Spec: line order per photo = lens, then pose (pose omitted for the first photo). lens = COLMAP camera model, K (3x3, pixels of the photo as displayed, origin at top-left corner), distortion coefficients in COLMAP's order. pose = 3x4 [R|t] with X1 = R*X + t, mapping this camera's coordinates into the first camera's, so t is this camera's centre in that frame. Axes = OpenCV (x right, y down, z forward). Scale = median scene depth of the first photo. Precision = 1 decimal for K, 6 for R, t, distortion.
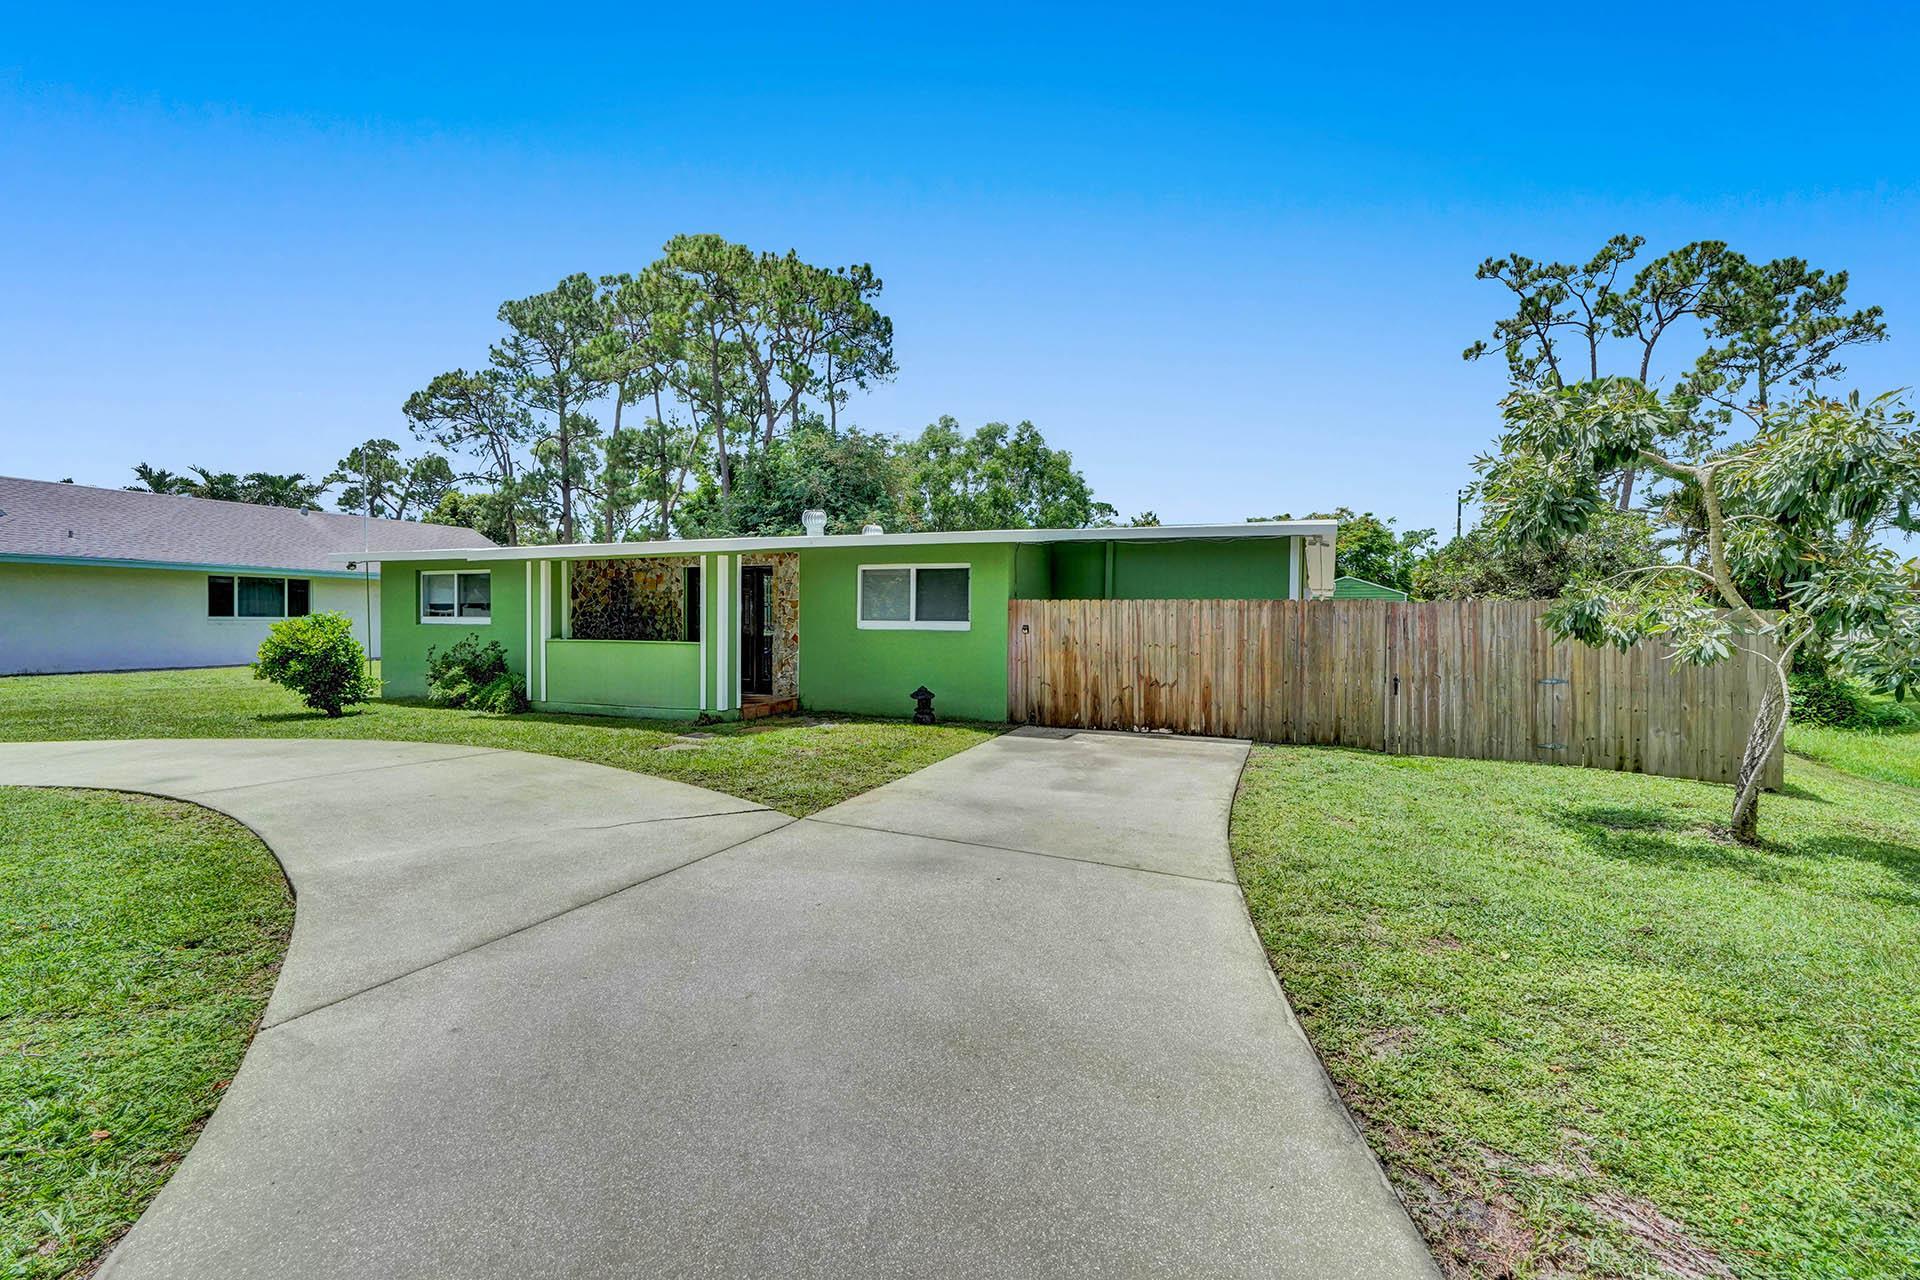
lens RADIAL K [[880.6, 0, 971.1], [0, 880.6, 635.1], [0, 0, 1]] dist [-0.001903, 0.000209]
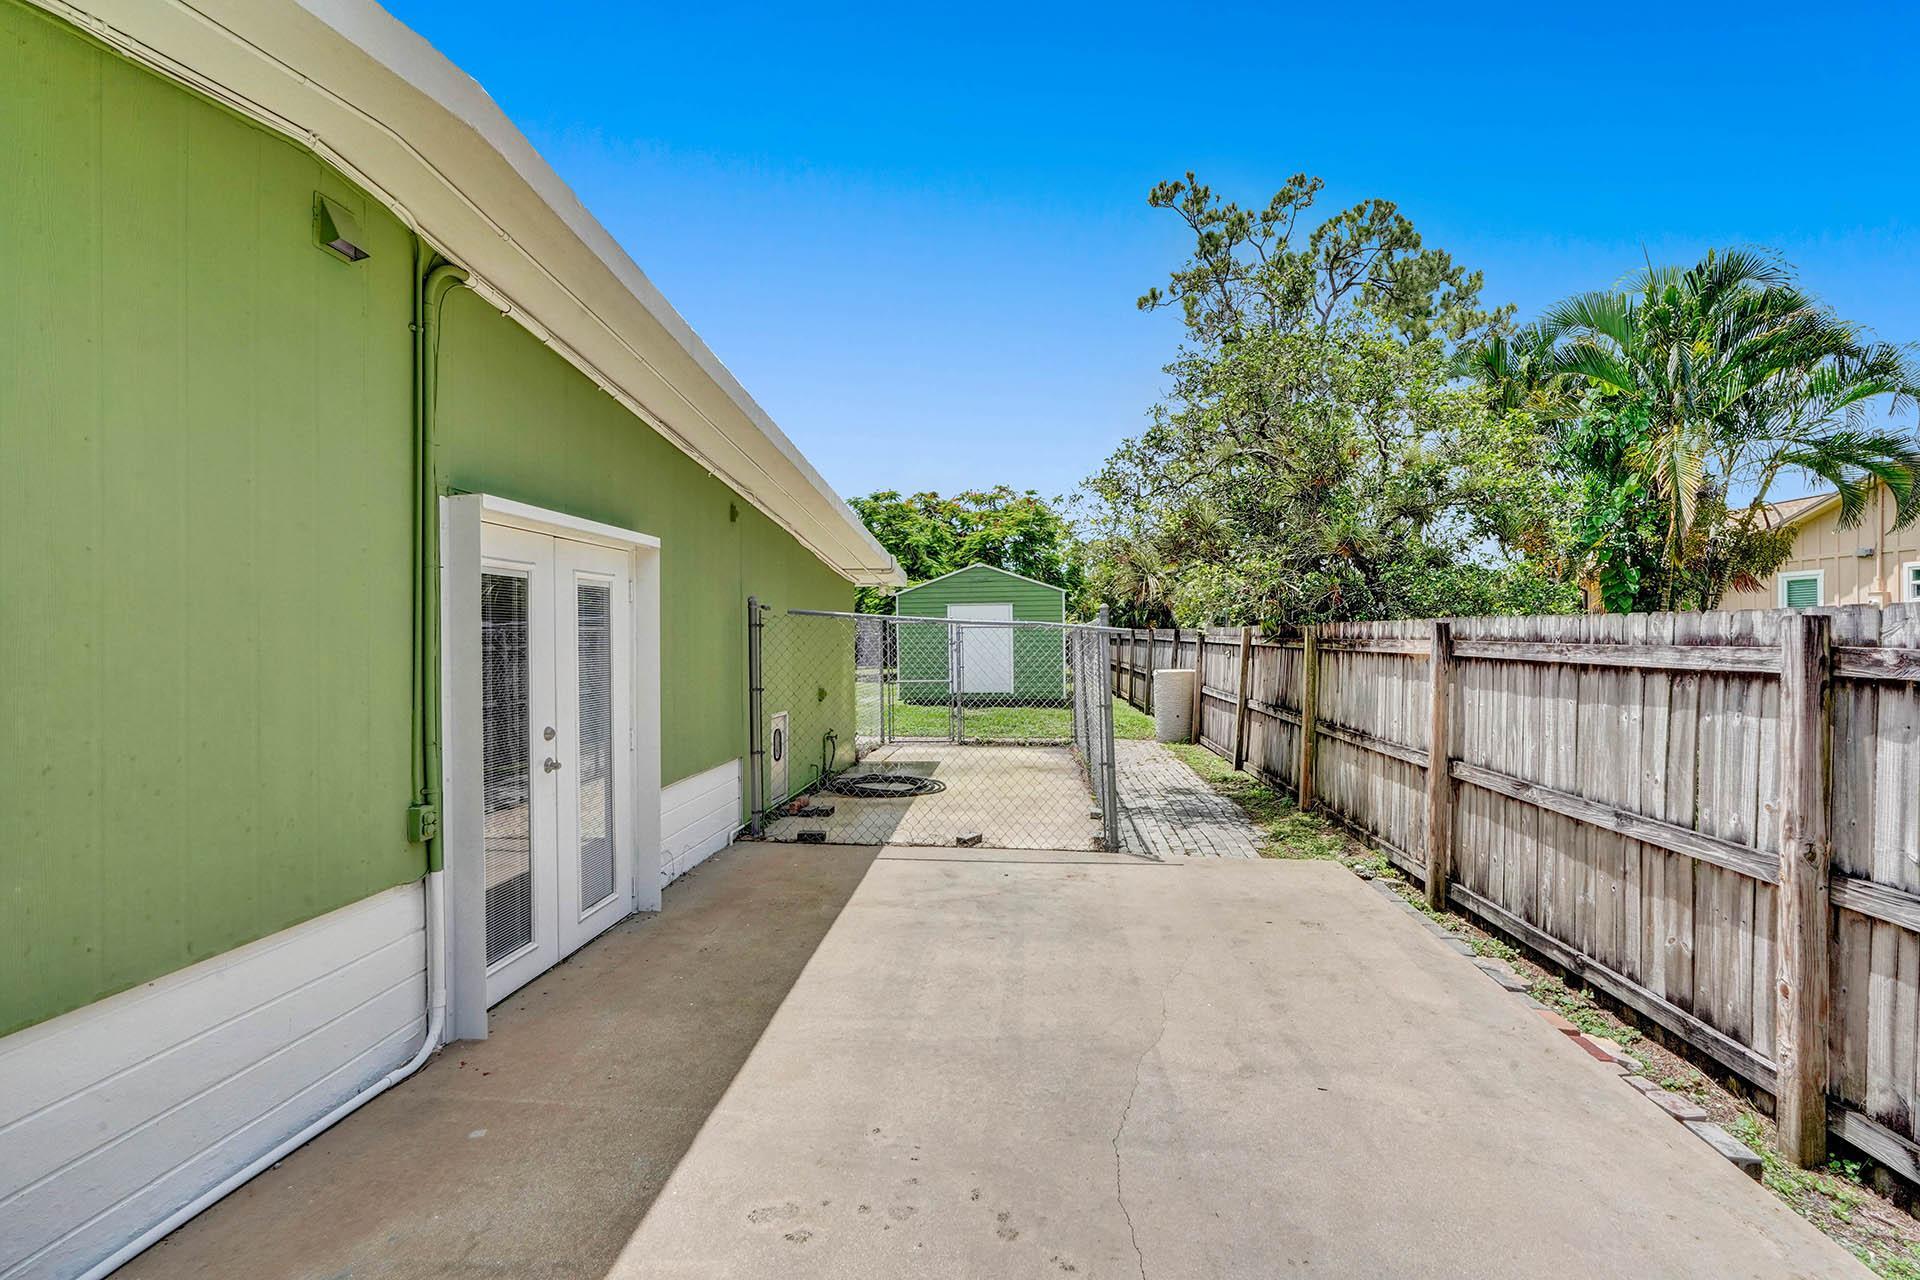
lens RADIAL K [[880.6, 0, 971.1], [0, 880.6, 635.1], [0, 0, 1]] dist [-0.001903, 0.000209]
pose [[0.951367, -0.017024, 0.307590, 0.158355], [0.021544, 0.999704, -0.011305, -0.005796], [-0.307307, 0.017382, 0.951452, 0.280021]]
